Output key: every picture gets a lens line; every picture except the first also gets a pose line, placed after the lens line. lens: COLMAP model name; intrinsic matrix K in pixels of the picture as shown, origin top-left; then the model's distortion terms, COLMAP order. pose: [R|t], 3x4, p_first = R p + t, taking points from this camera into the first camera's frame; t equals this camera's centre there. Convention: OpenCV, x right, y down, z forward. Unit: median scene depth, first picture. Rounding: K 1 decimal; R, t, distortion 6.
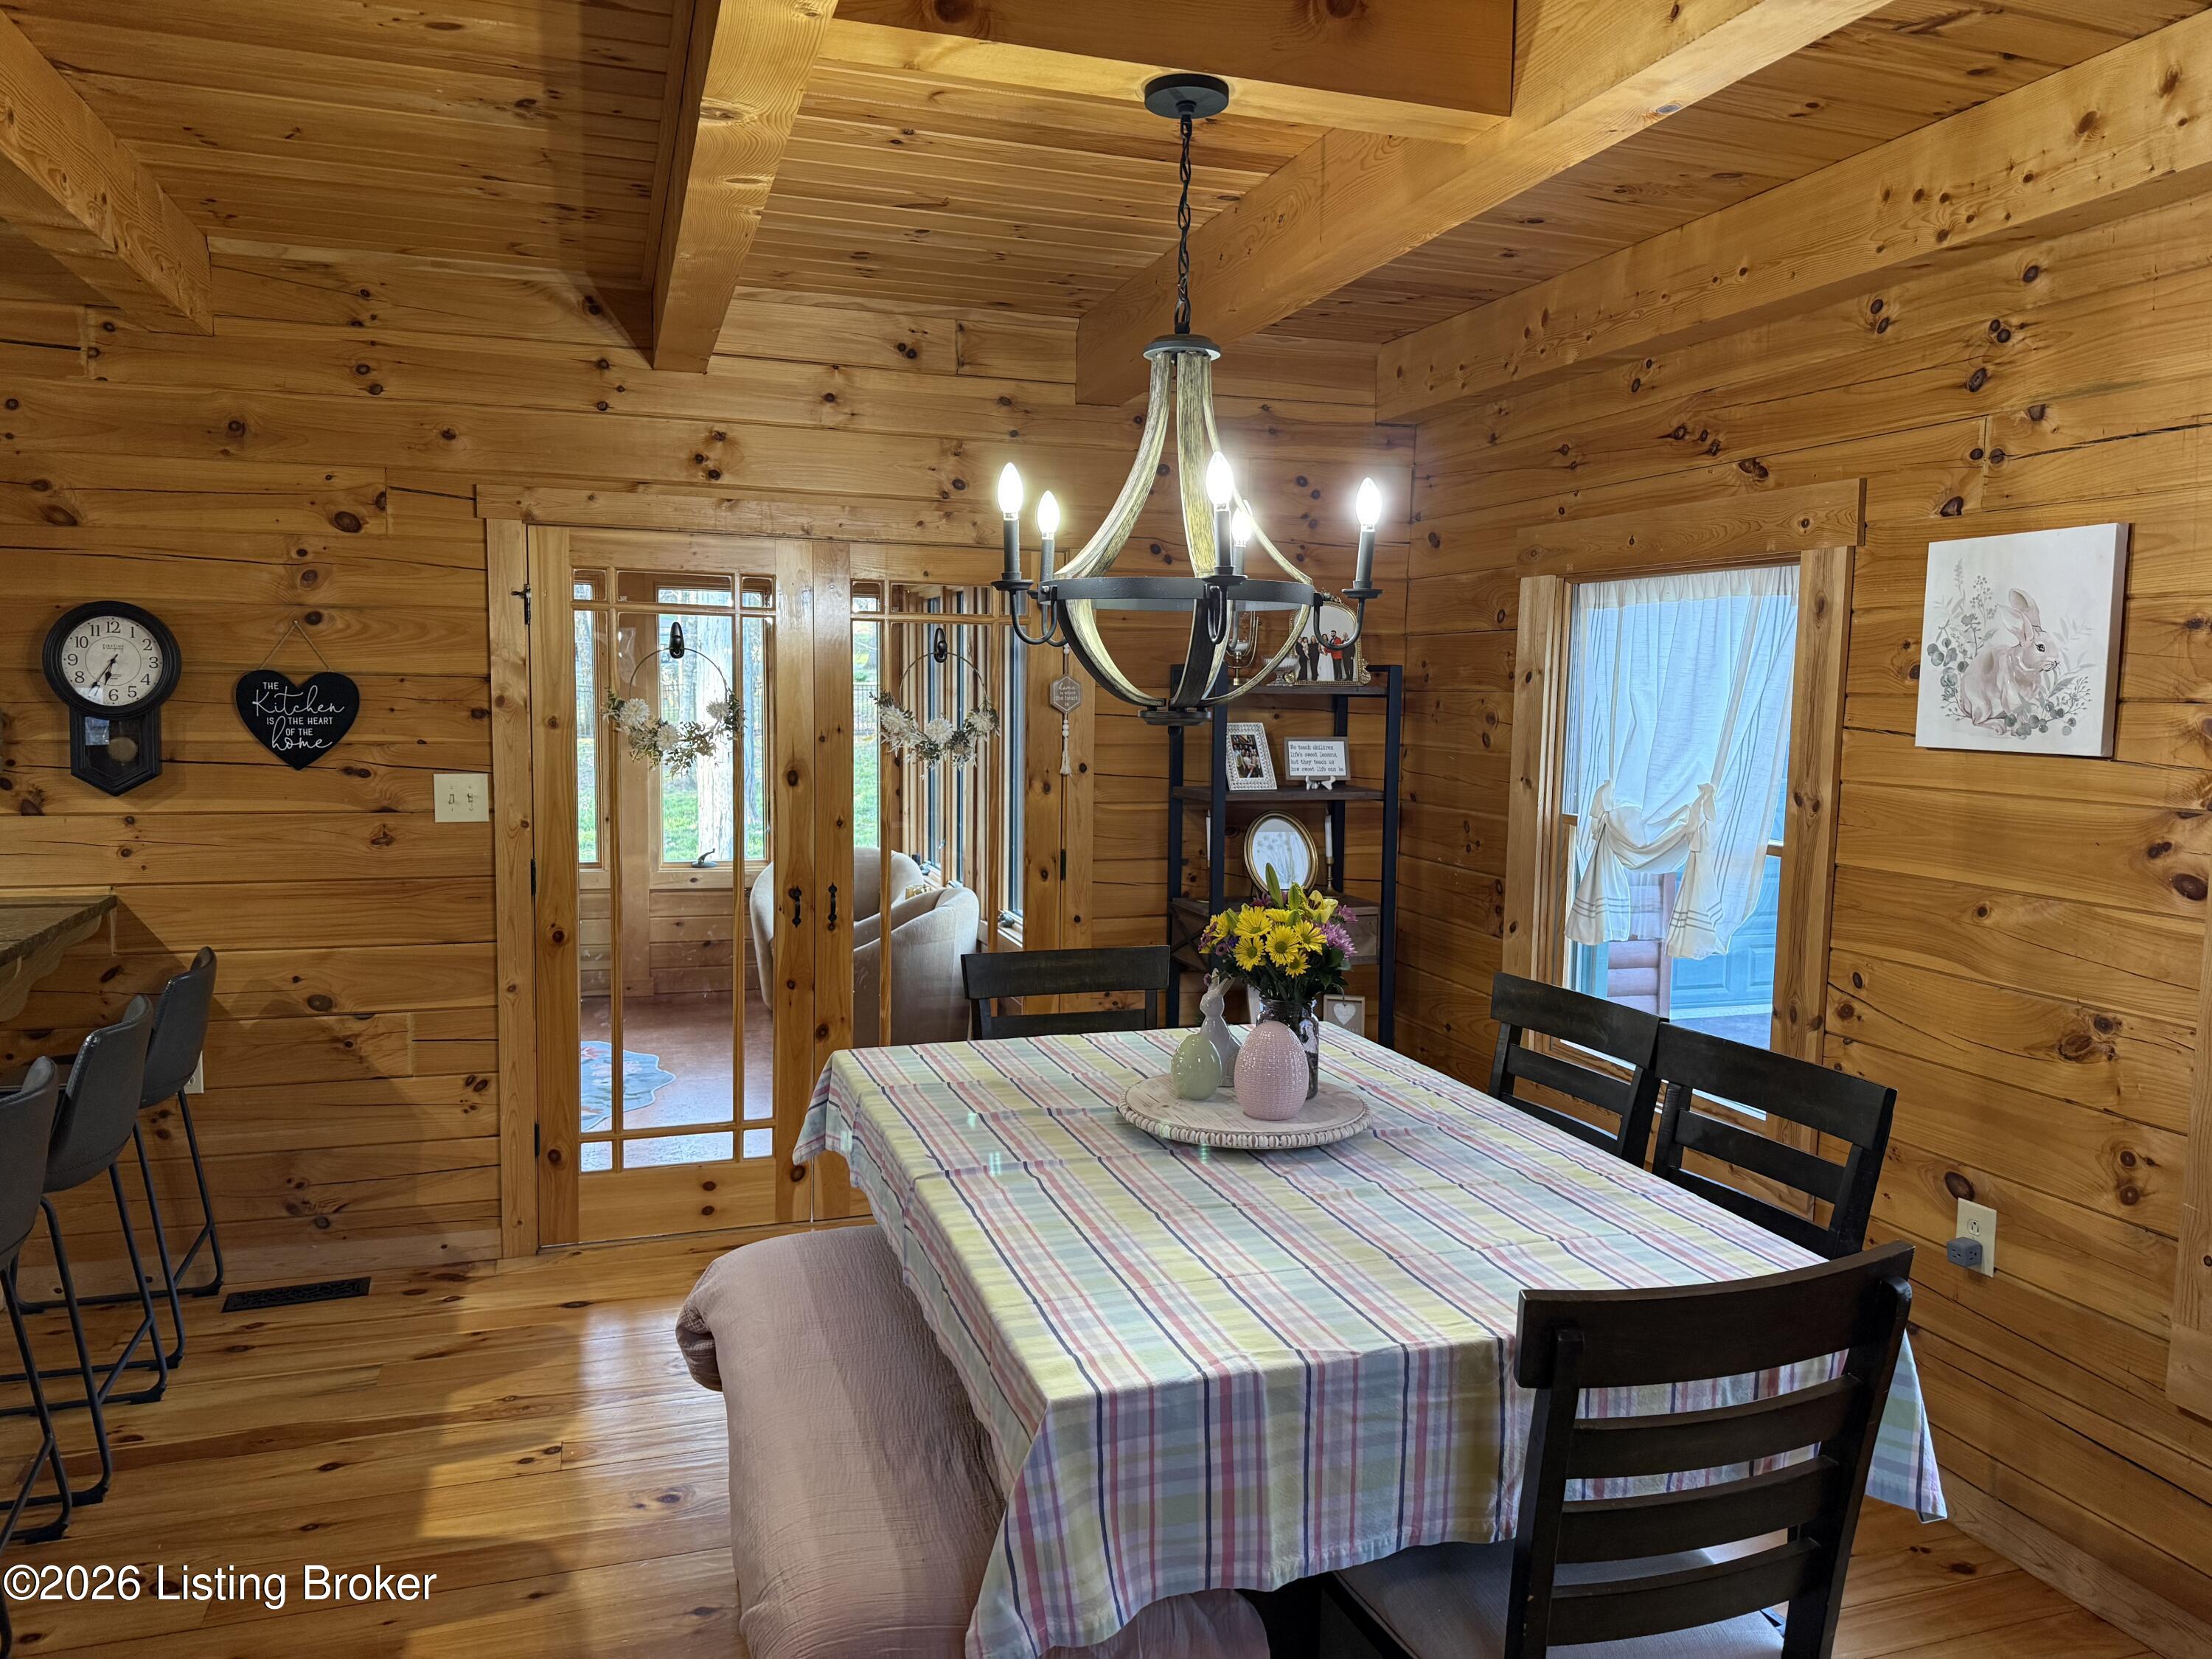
lens RADIAL K [[1552.3, 0, 1098.9], [0, 1552.3, 833.0], [0, 0, 1]] dist [0.031925, -0.048429]
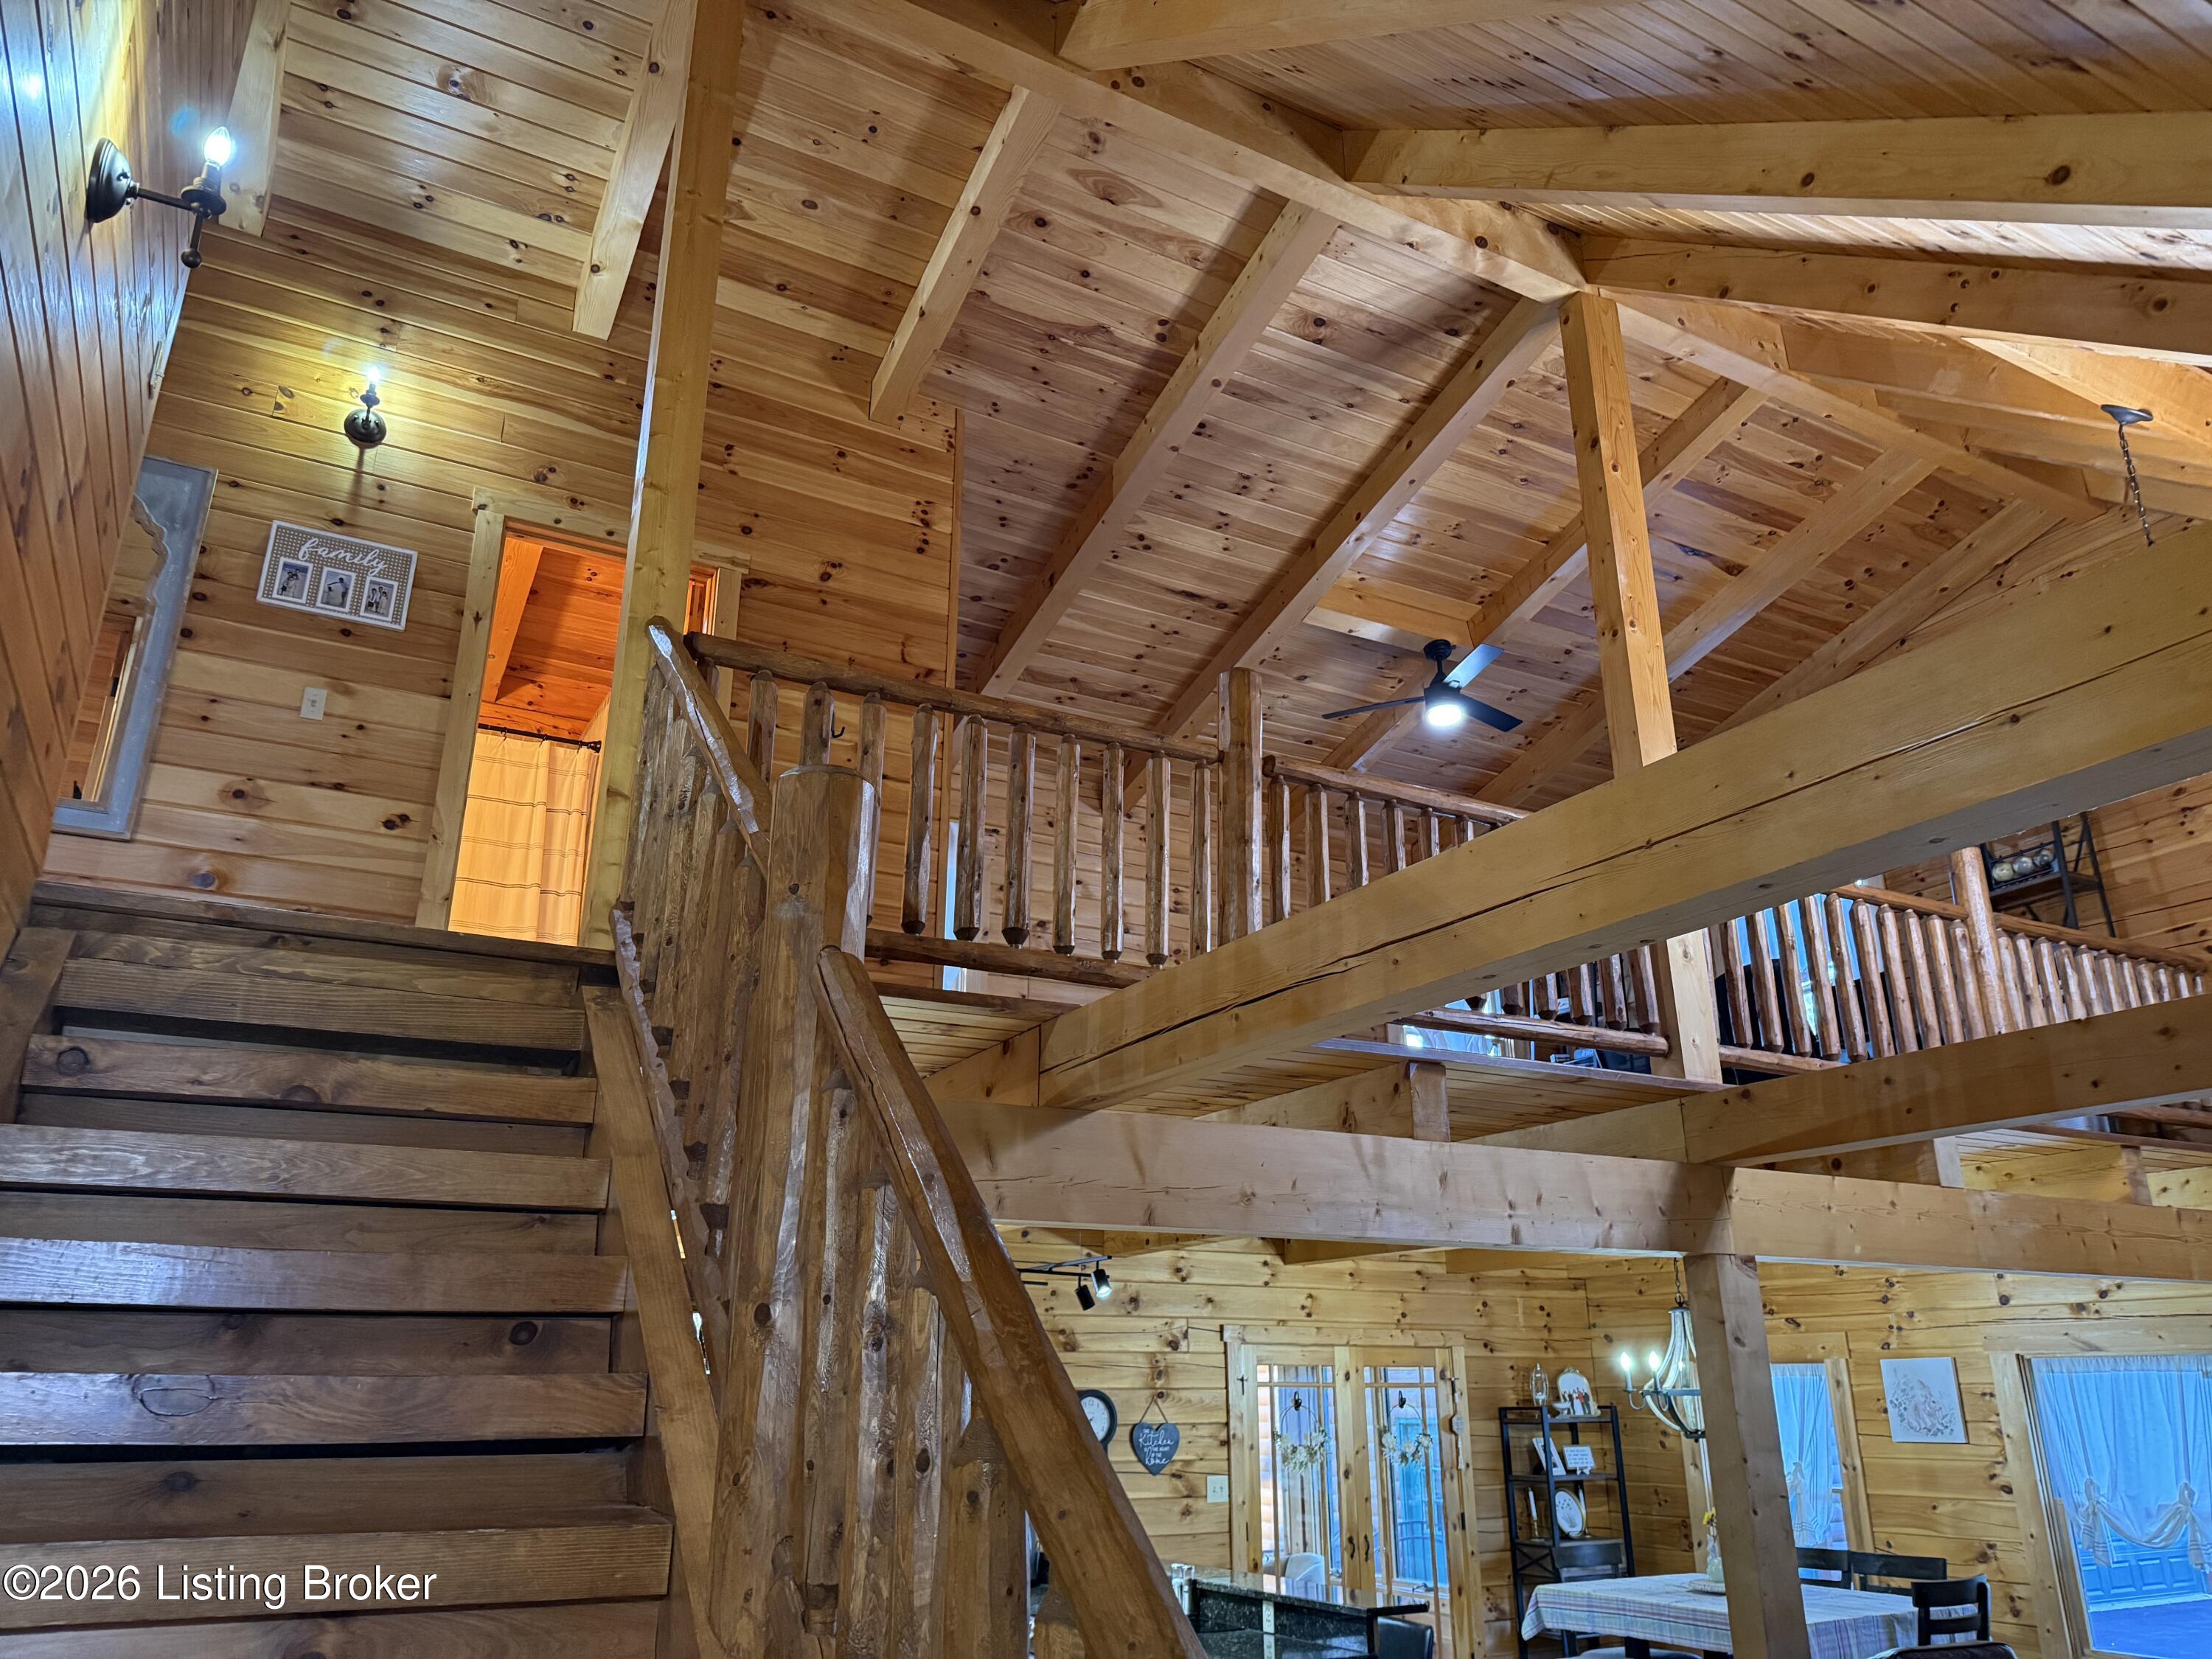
lens RADIAL K [[1552.3, 0, 1138.1], [0, 1552.3, 816.2], [0, 0, 1]] dist [0.031925, -0.048429]
pose [[0.977270, 0.056346, 0.204375, -1.143463], [0.038849, 0.900112, -0.433924, 0.075783], [-0.208410, 0.432000, 0.877463, -1.296307]]
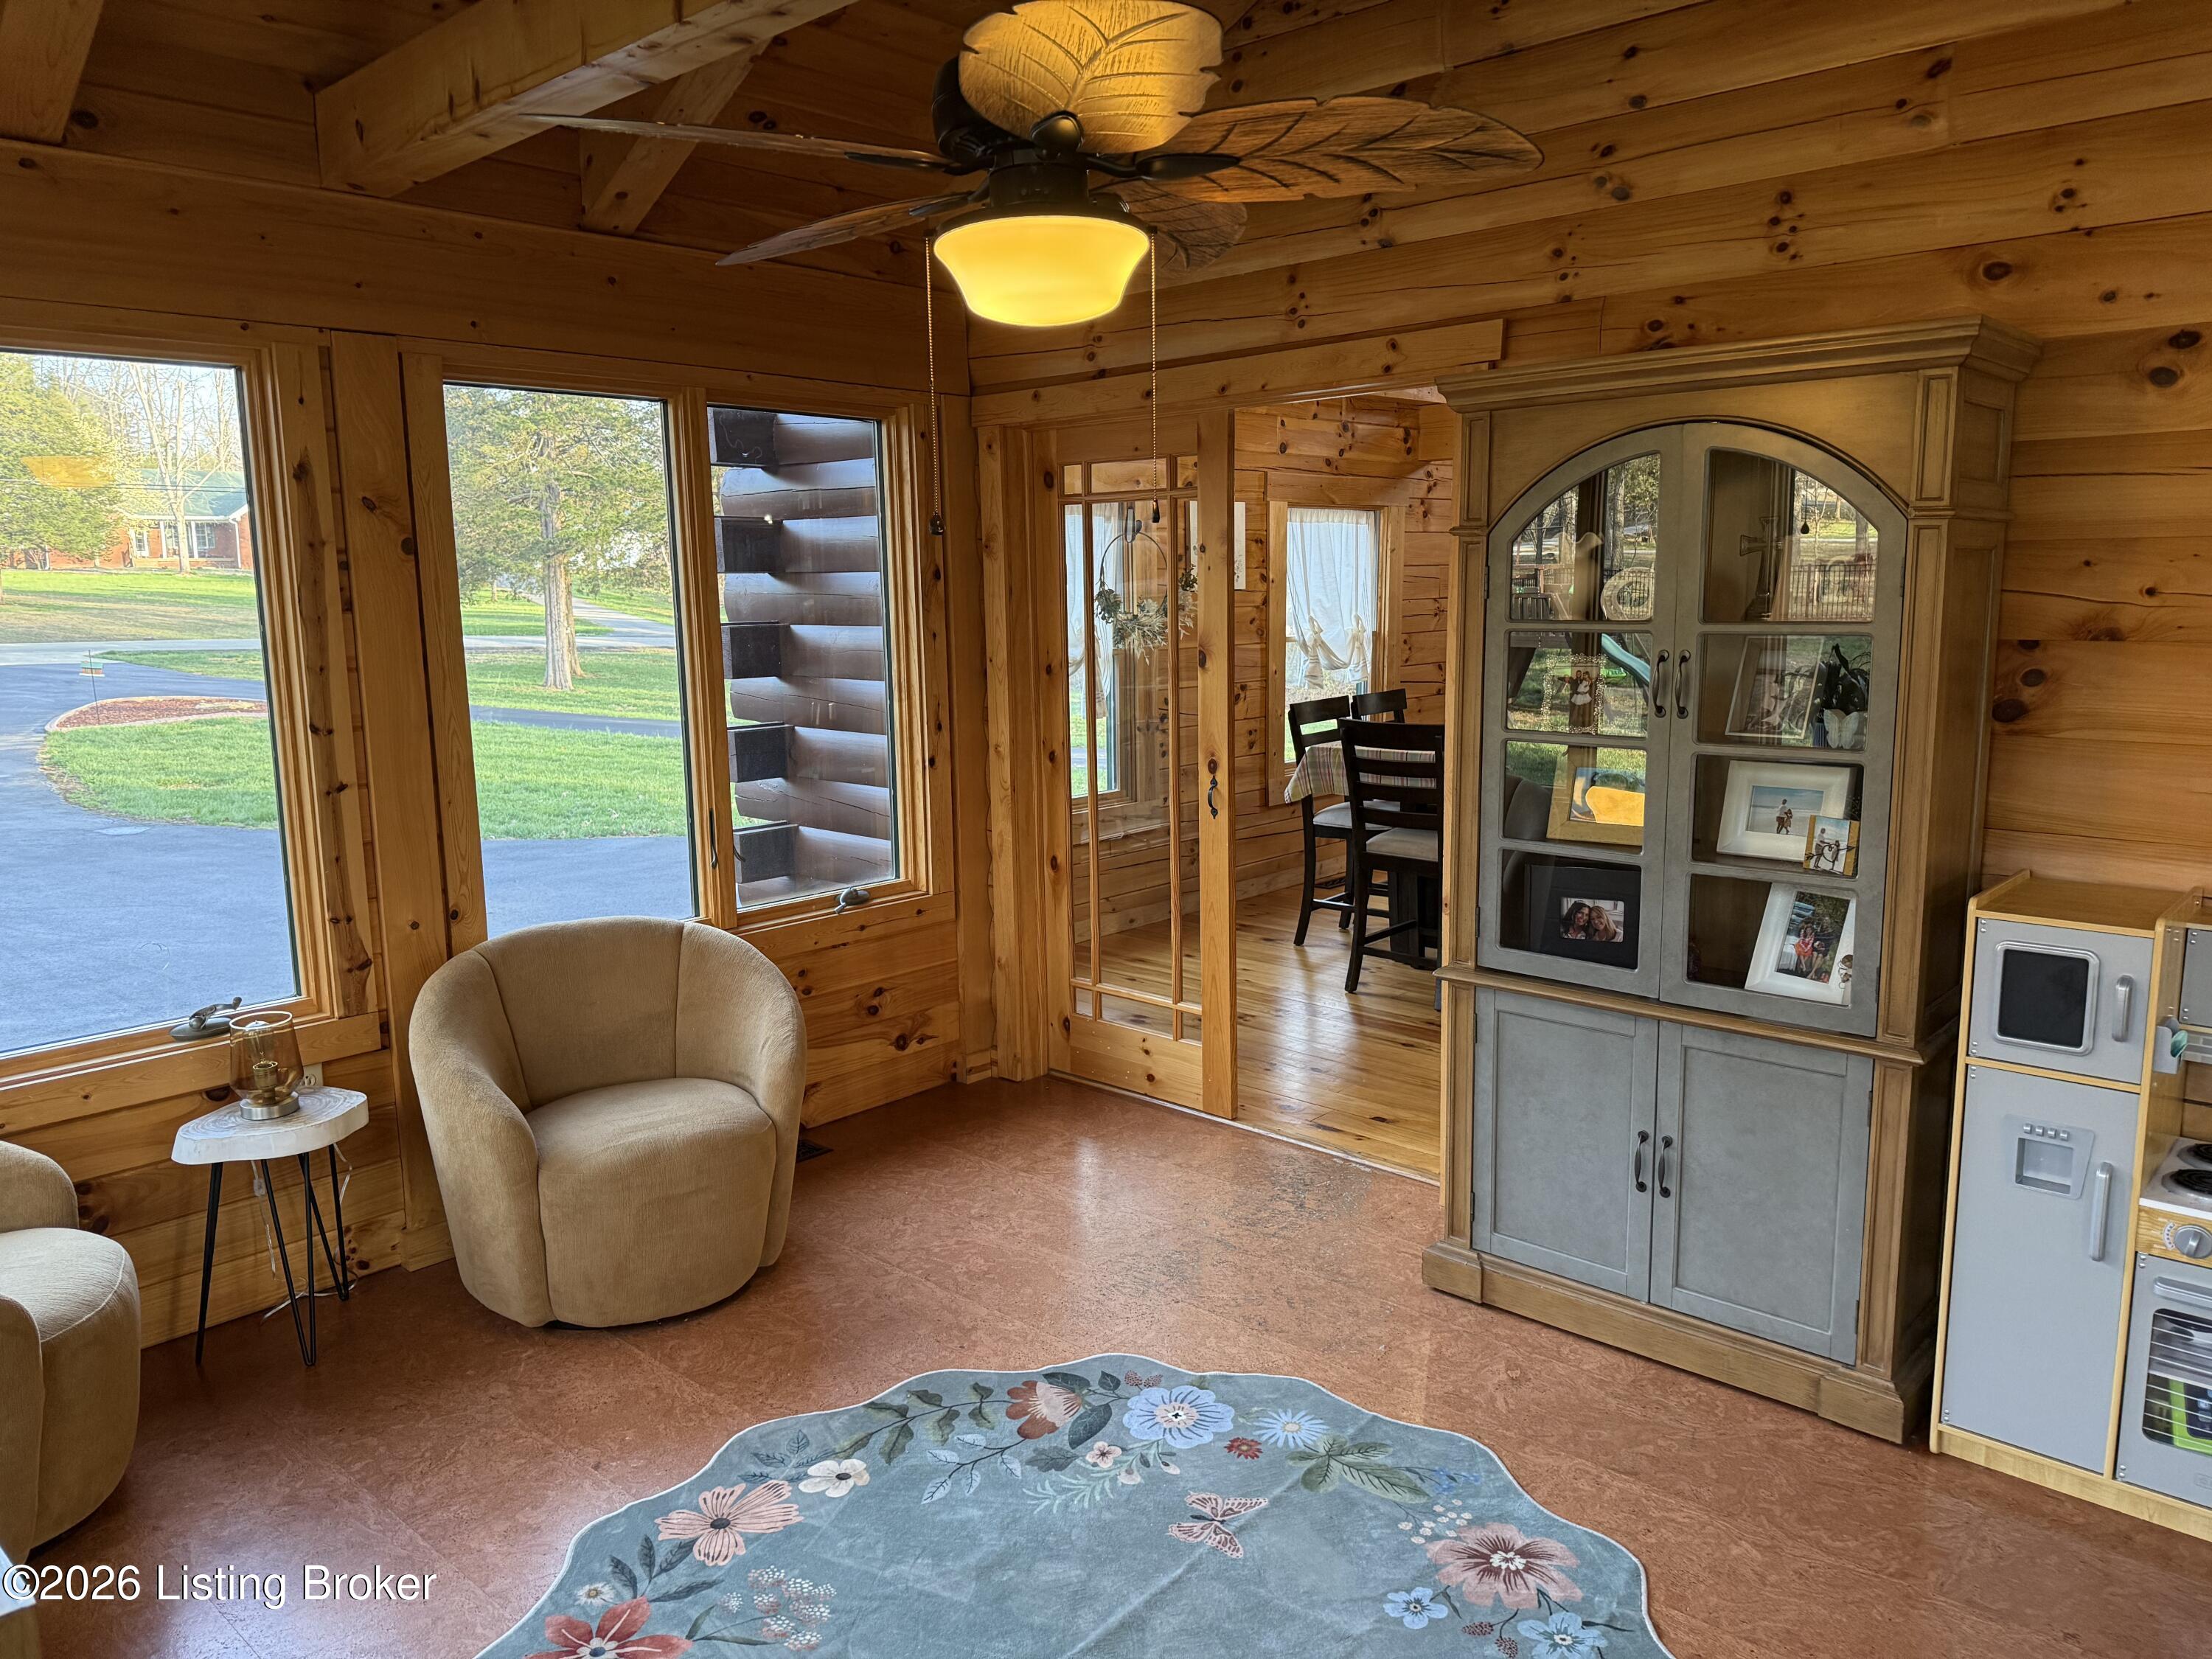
lens RADIAL K [[1552.3, 0, 1108.8], [0, 1552.3, 822.6], [0, 0, 1]] dist [0.031925, -0.048429]
pose [[-0.511962, -0.166901, 0.842638, -1.199832], [0.074331, 0.968656, 0.237022, -0.238858], [-0.855786, 0.183980, -0.483509, 1.951027]]
